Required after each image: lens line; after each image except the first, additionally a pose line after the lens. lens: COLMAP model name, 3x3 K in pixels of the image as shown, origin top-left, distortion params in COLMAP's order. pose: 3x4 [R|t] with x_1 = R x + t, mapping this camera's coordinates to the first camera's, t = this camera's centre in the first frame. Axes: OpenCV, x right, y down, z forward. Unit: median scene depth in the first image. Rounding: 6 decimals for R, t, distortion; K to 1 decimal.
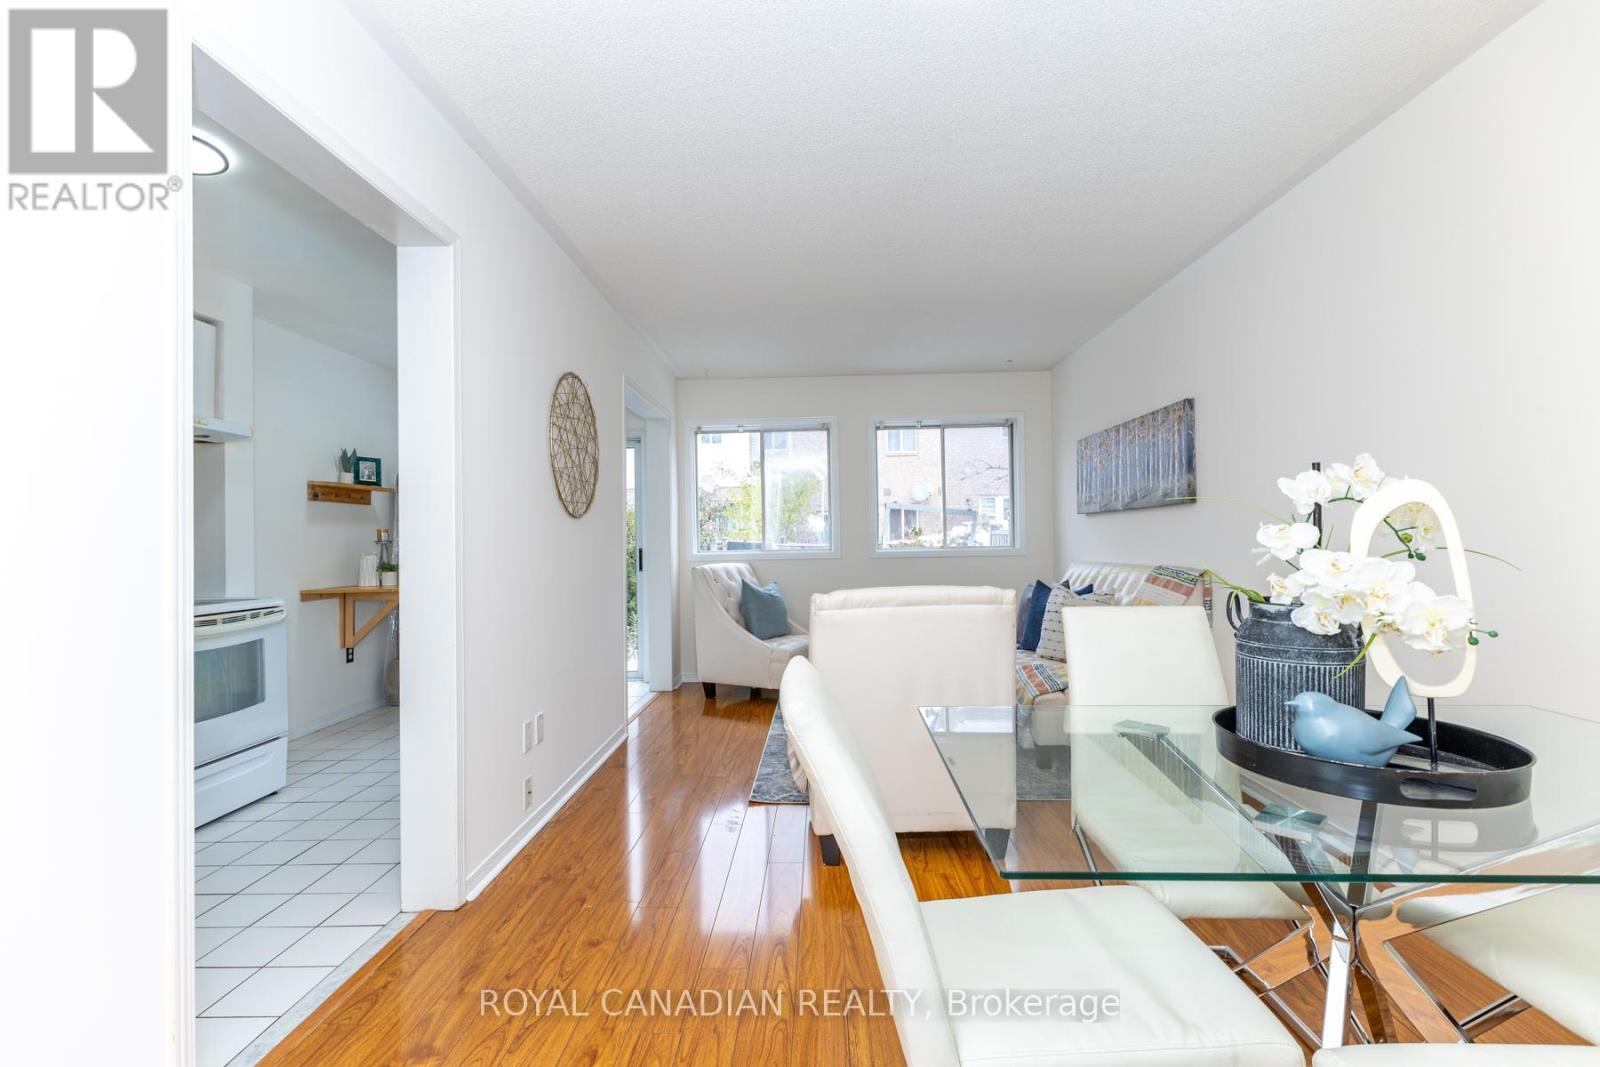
lens RADIAL K [[729.4, 0, 798.3], [0, 729.4, 537.1], [0, 0, 1]] dist [0.002068, -0.001085]
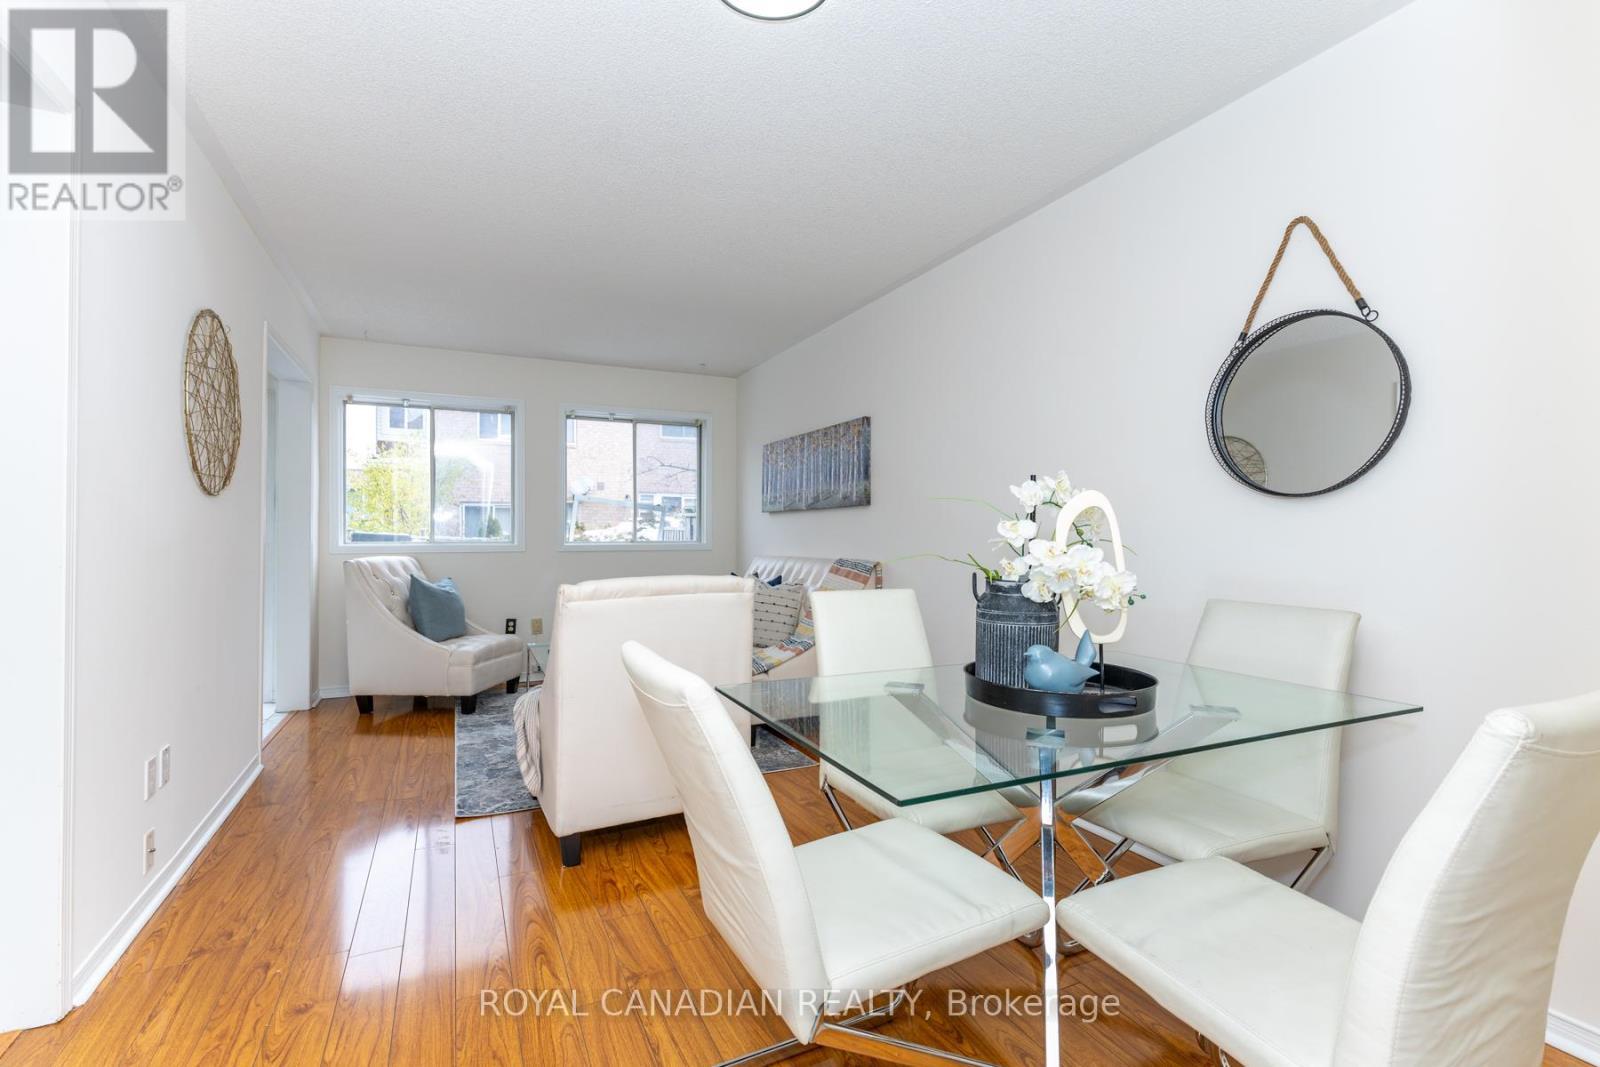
lens RADIAL K [[729.4, 0, 806.5], [0, 729.4, 533.6], [0, 0, 1]] dist [0.002068, -0.001085]
pose [[0.884629, 0.018527, 0.465927, -0.120756], [-0.018243, 0.999820, -0.005119, 0.008624], [-0.465939, -0.003972, 0.884808, 0.003564]]
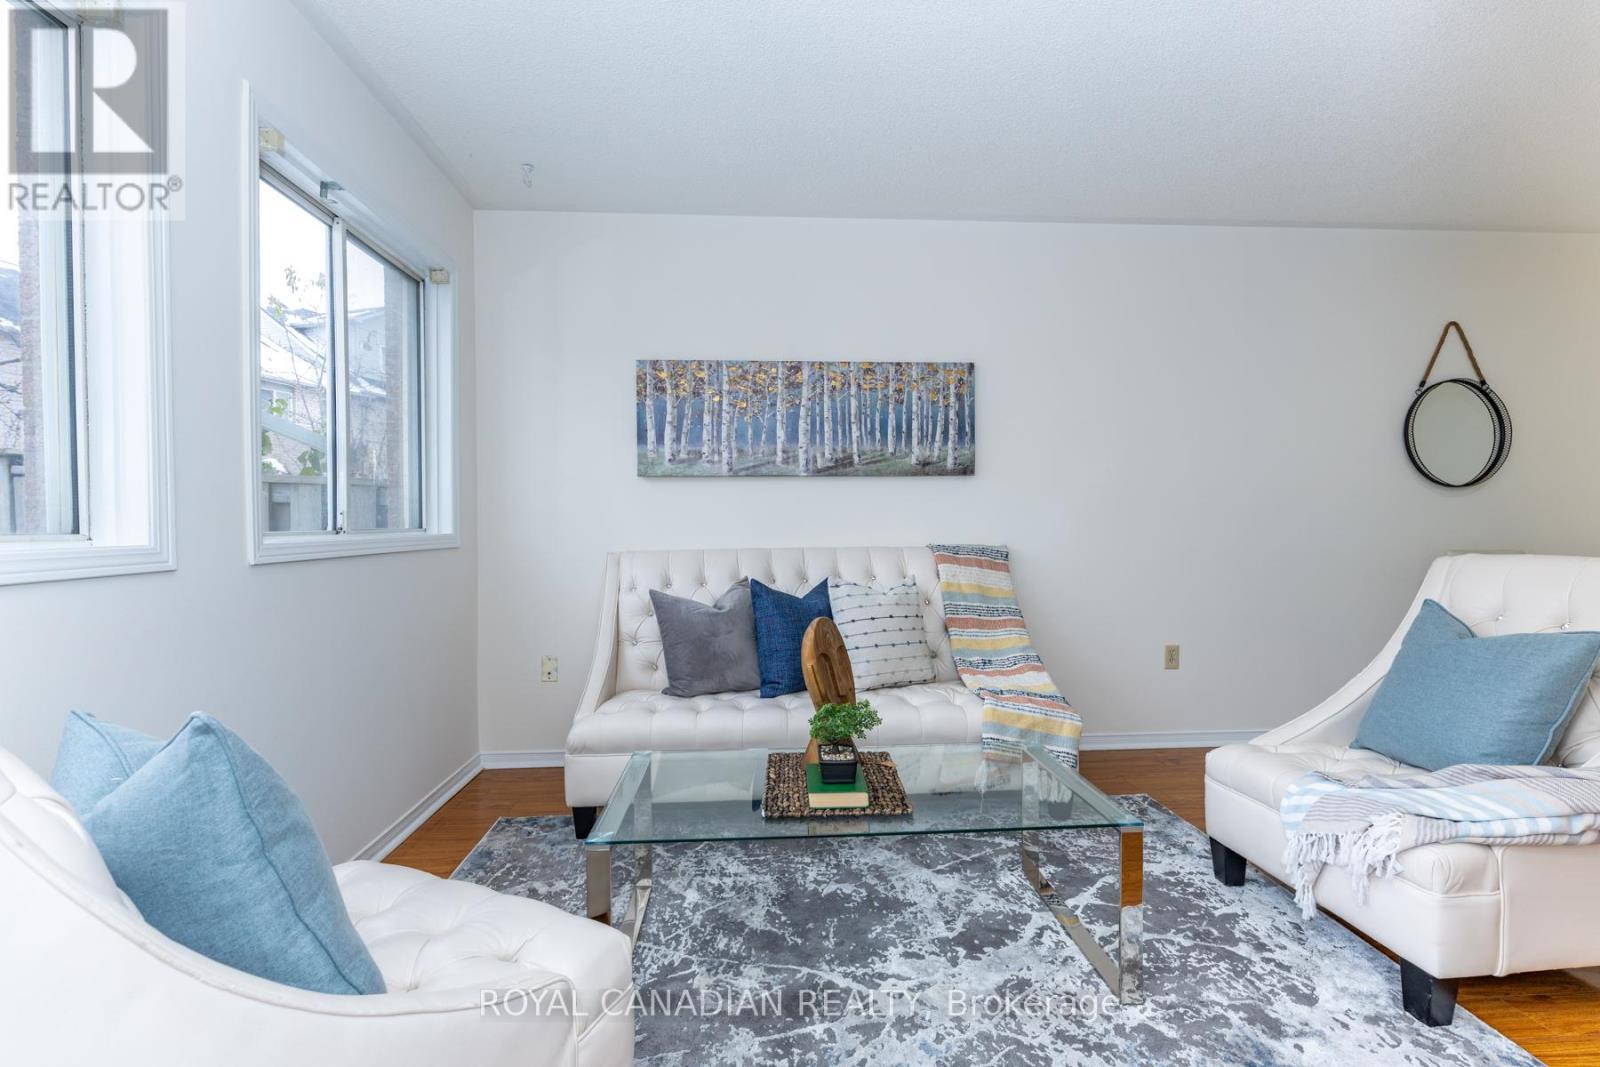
lens RADIAL K [[729.4, 0, 801.6], [0, 729.4, 534.6], [0, 0, 1]] dist [0.002068, -0.001085]
pose [[-0.098255, 0.004423, 0.995151, -0.467383], [0.000294, 0.999990, -0.004416, 0.041757], [-0.995161, -0.000142, -0.098255, 1.651675]]
